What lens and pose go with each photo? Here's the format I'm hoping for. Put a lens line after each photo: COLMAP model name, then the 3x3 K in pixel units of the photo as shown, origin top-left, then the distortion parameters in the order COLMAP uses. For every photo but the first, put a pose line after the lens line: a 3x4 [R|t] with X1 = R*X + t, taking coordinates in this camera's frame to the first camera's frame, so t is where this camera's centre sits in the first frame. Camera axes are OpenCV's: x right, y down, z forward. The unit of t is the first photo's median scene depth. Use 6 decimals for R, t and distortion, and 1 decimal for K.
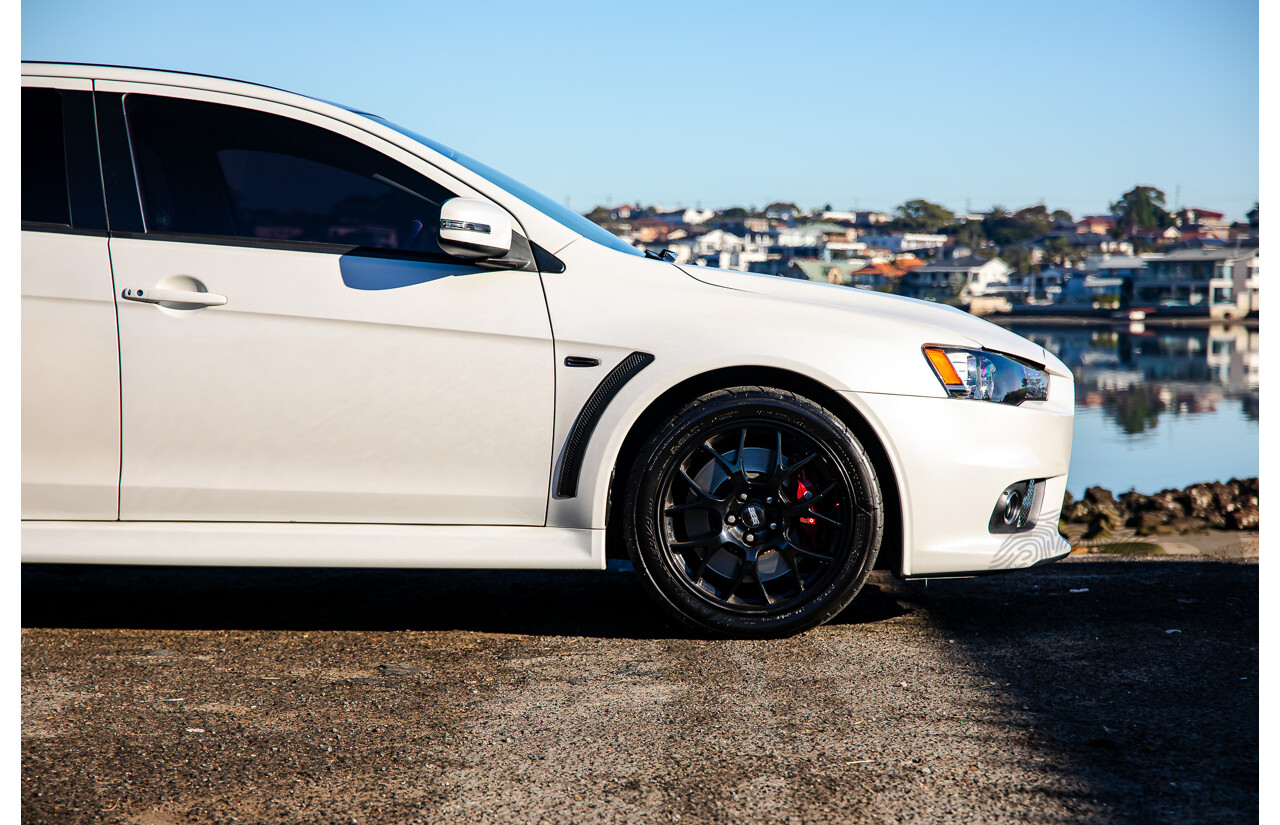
lens RADIAL K [[2282.7, 0, 664.8], [0, 2282.7, 476.1], [0, 0, 1]] dist [0.221800, 0.000000]
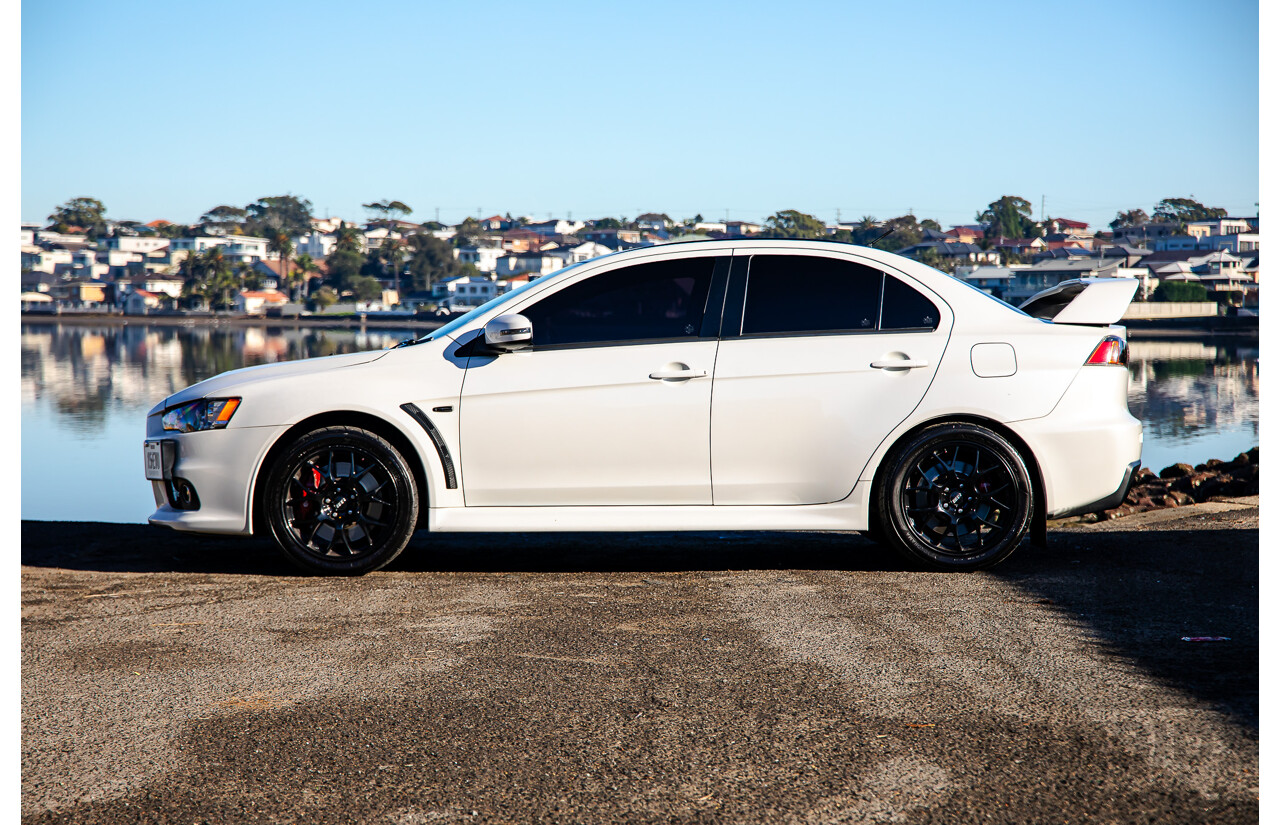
lens RADIAL K [[2282.7, 0, 633.3], [0, 2282.7, 479.0], [0, 0, 1]] dist [0.221800, 0.000000]
pose [[0.999115, -0.010388, 0.040752, -0.189677], [0.010540, 0.999938, -0.003521, 0.009202], [-0.040713, 0.003947, 0.999163, -0.781415]]
